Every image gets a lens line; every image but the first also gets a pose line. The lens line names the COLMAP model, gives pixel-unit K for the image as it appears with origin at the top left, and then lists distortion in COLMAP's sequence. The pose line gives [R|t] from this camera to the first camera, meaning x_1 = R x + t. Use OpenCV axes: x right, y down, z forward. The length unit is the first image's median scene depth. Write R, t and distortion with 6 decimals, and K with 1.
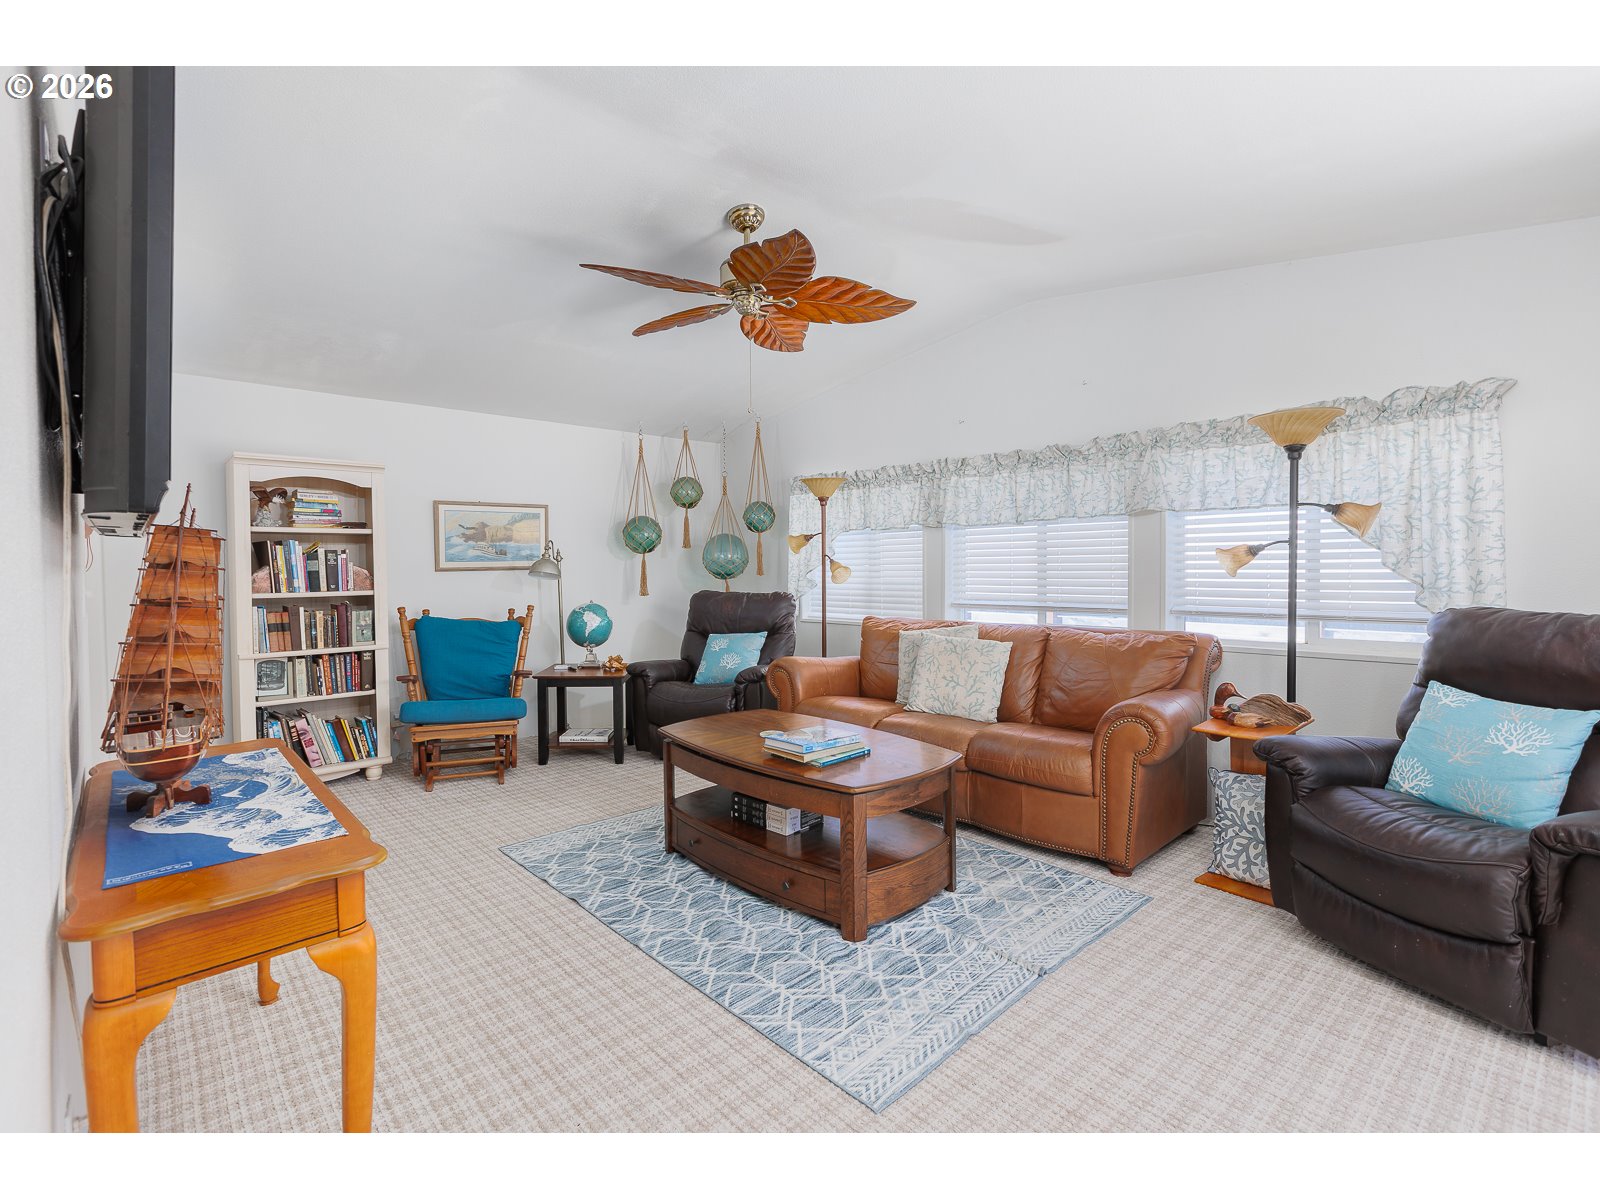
lens RADIAL K [[725.7, 0, 798.6], [0, 725.7, 574.7], [0, 0, 1]] dist [0.004614, 0.000378]
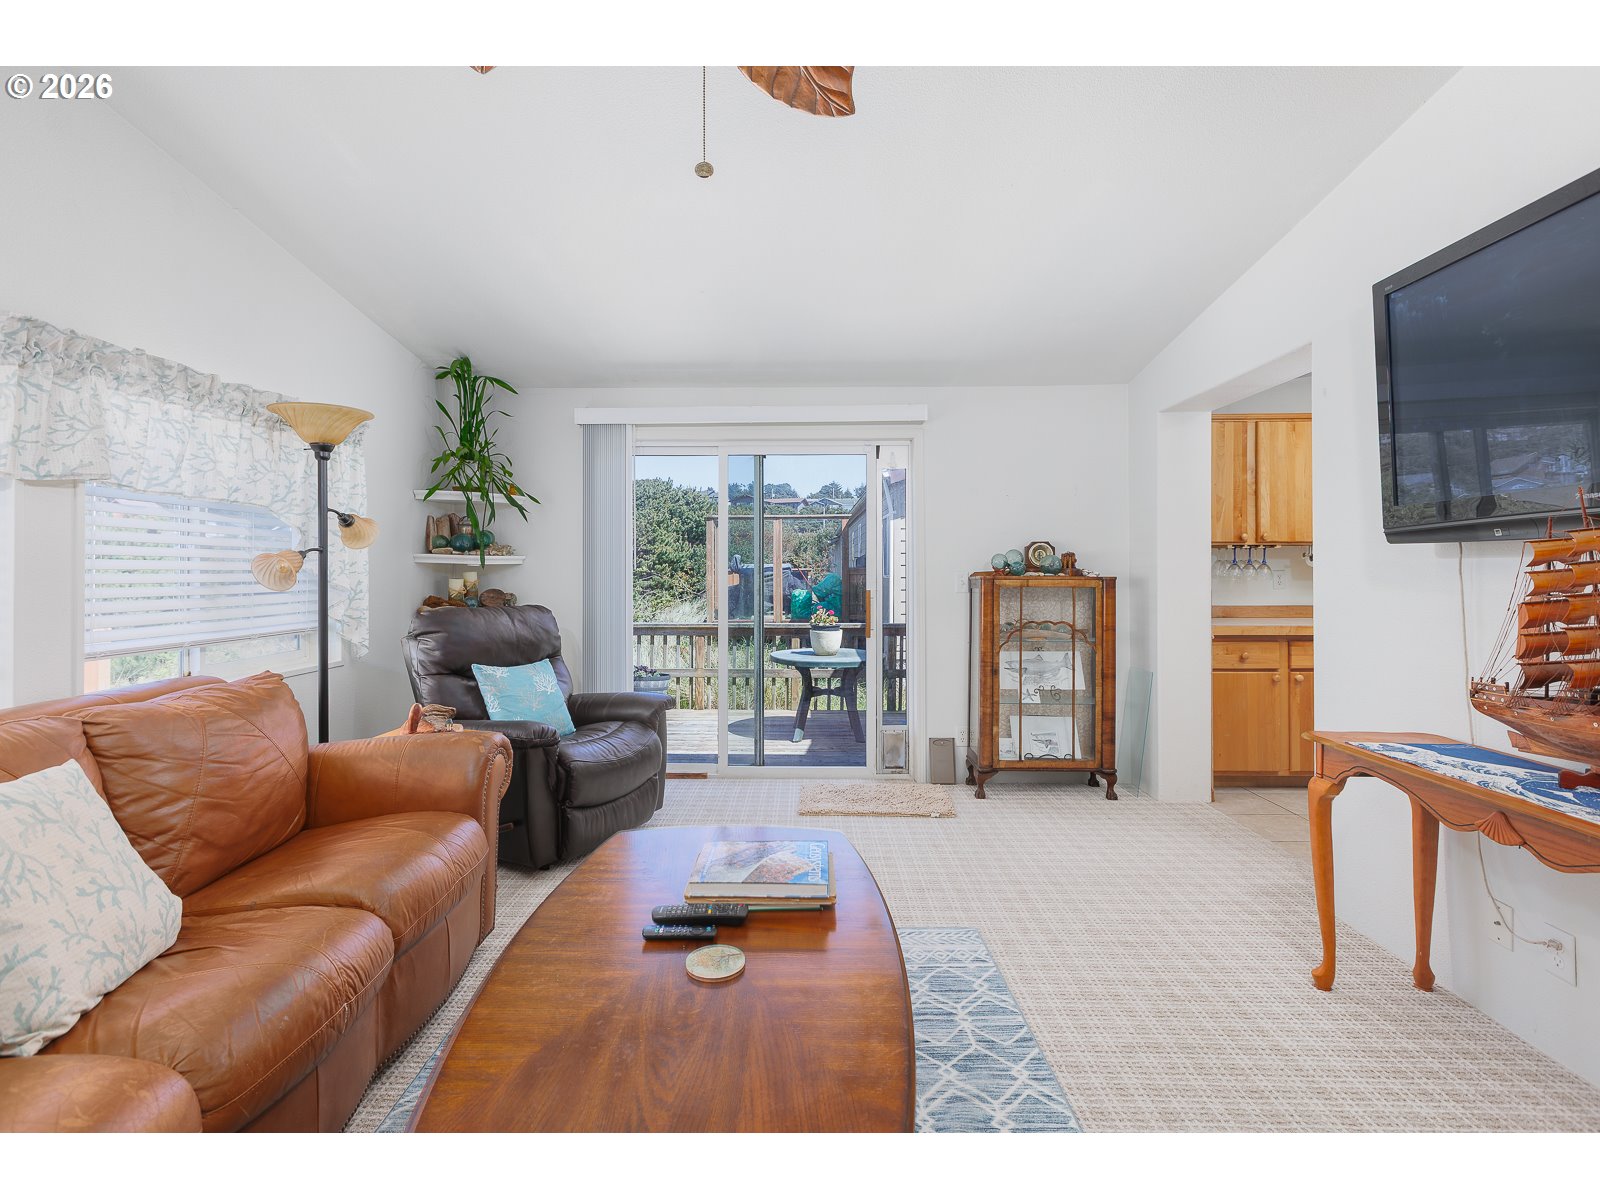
lens RADIAL K [[725.7, 0, 798.6], [0, 725.7, 574.7], [0, 0, 1]] dist [0.004614, 0.000378]
pose [[-0.724224, 0.006294, 0.689536, -0.494878], [0.021568, 0.999676, 0.013528, -0.021694], [-0.689228, 0.024669, -0.724125, 1.707228]]
